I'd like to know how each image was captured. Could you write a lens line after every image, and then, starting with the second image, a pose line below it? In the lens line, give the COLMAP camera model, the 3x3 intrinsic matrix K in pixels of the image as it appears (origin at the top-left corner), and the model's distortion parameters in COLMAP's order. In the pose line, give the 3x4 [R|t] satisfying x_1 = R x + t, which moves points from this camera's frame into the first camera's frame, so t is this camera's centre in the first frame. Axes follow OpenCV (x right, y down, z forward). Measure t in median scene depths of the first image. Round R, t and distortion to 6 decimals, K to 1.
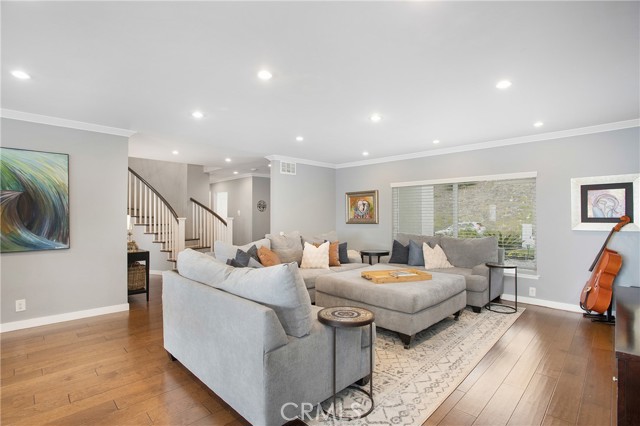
lens RADIAL K [[300.5, 0, 320.0], [0, 300.5, 213.0], [0, 0, 1]] dist [-0.025166, 0.000059]
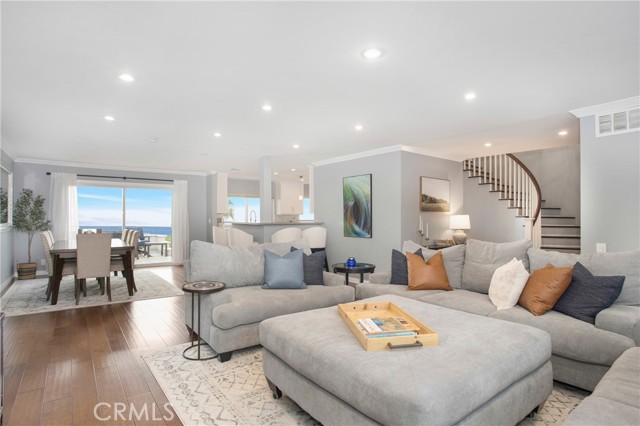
lens RADIAL K [[339.0, 0, 320.0], [0, 339.0, 213.0], [0, 0, 1]] dist [-0.002225, -0.000254]
pose [[-0.126430, -0.013939, -0.991878, 0.922833], [-0.003810, 0.999901, -0.013566, 0.021948], [0.991968, 0.002064, -0.126471, 1.025259]]
